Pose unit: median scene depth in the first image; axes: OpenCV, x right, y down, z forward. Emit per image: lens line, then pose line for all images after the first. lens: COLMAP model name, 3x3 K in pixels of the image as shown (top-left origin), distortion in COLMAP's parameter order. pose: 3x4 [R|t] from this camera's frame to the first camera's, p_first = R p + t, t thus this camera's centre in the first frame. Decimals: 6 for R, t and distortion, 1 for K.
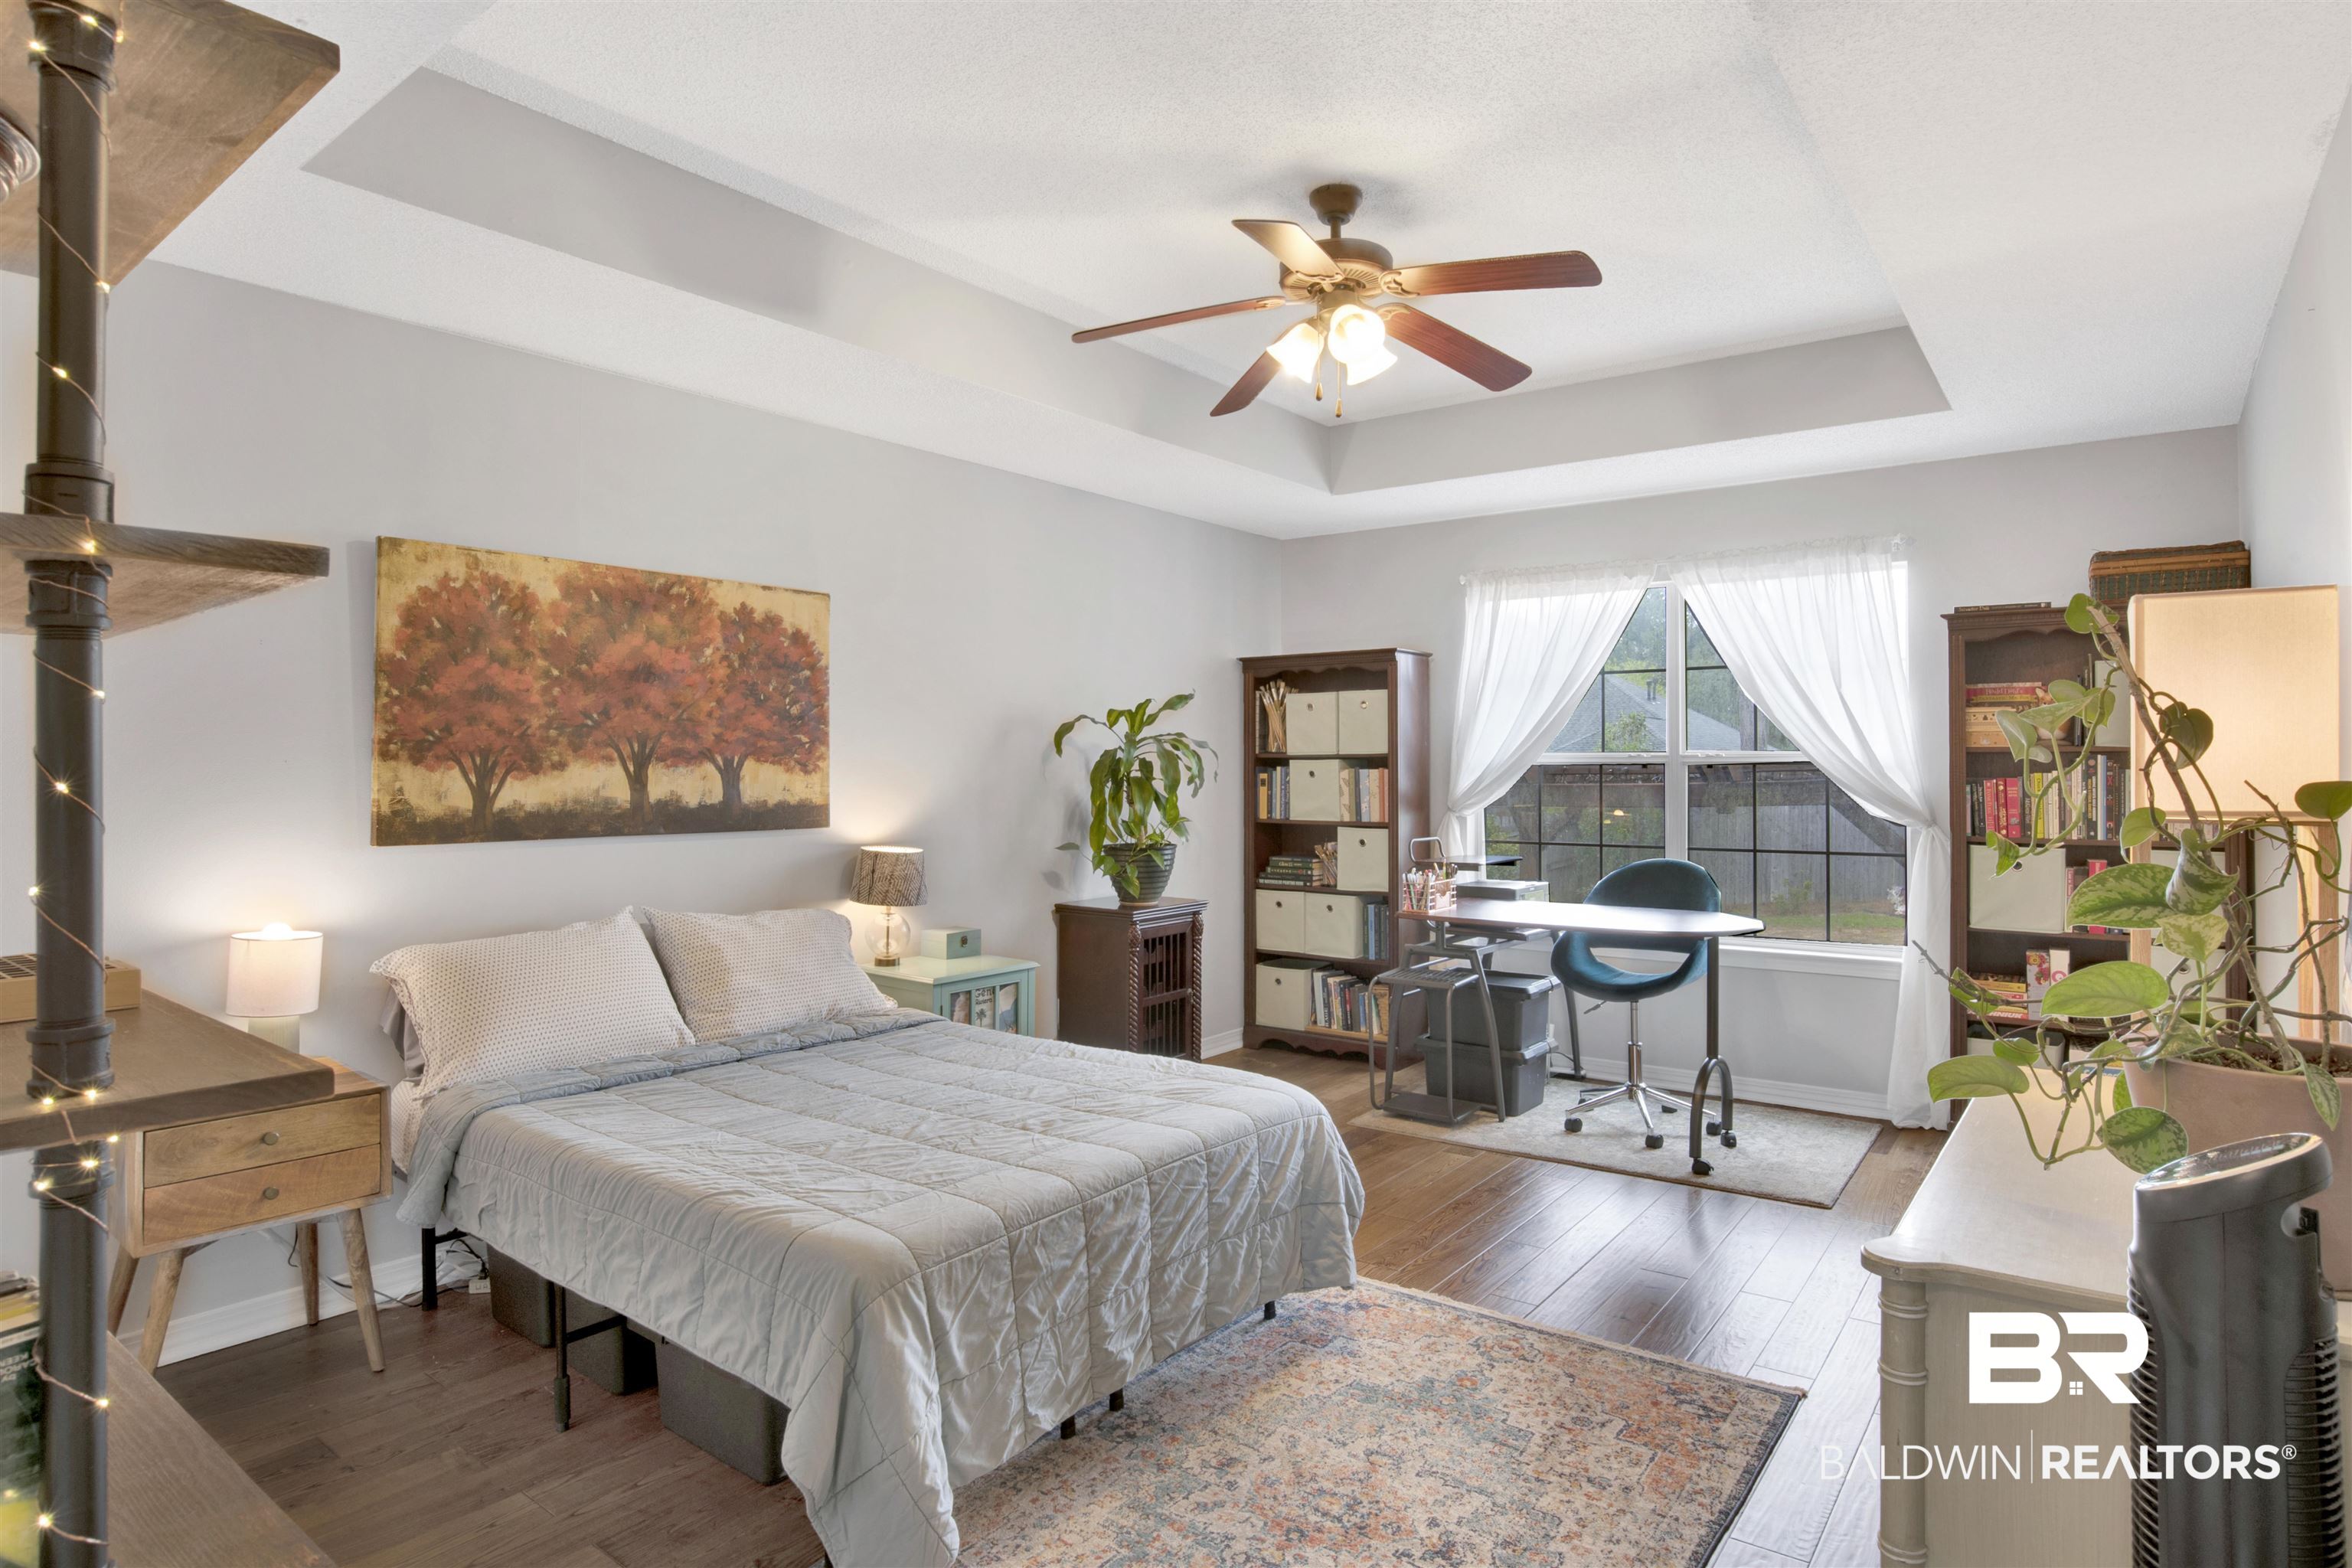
lens RADIAL K [[1264.2, 0, 1182.5], [0, 1264.2, 766.9], [0, 0, 1]] dist [-0.074899, 0.029943]
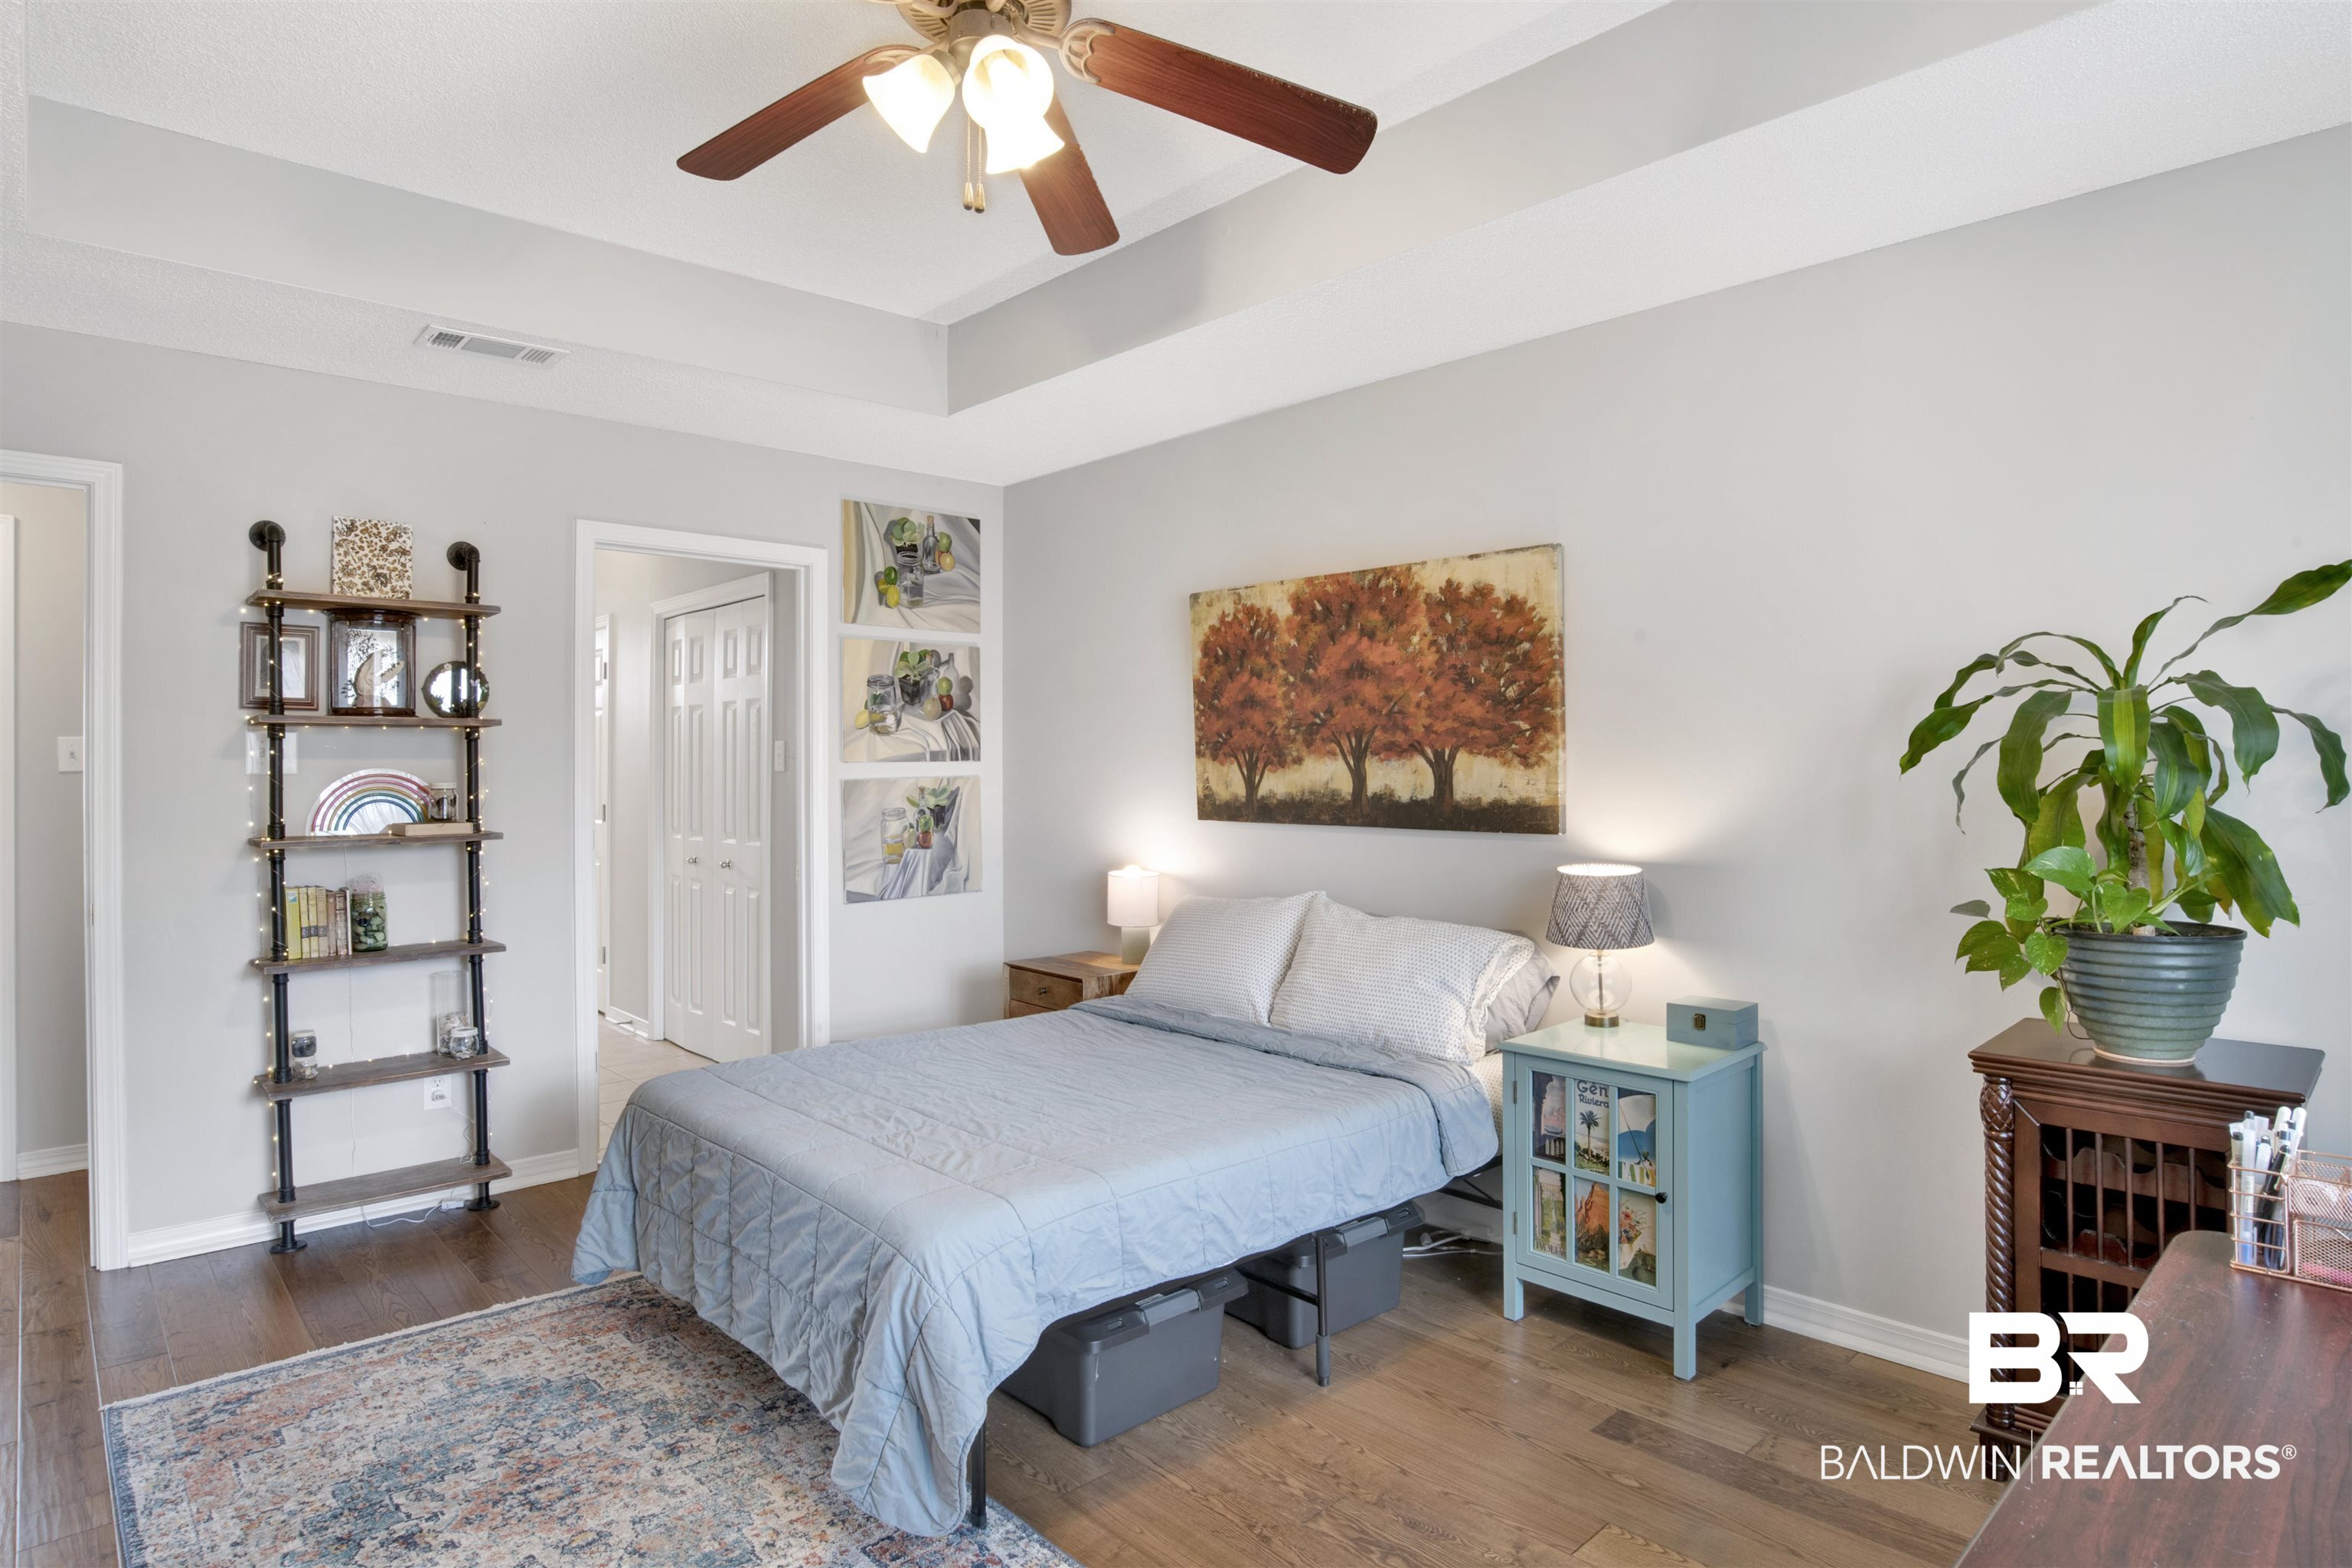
lens RADIAL K [[1264.2, 0, 1182.5], [0, 1264.2, 766.9], [0, 0, 1]] dist [-0.074899, 0.029943]
pose [[-0.152413, 0.003748, -0.988310, 0.606555], [0.008643, 0.999960, 0.002459, 0.001234], [0.988279, -0.008167, -0.152439, 0.984932]]
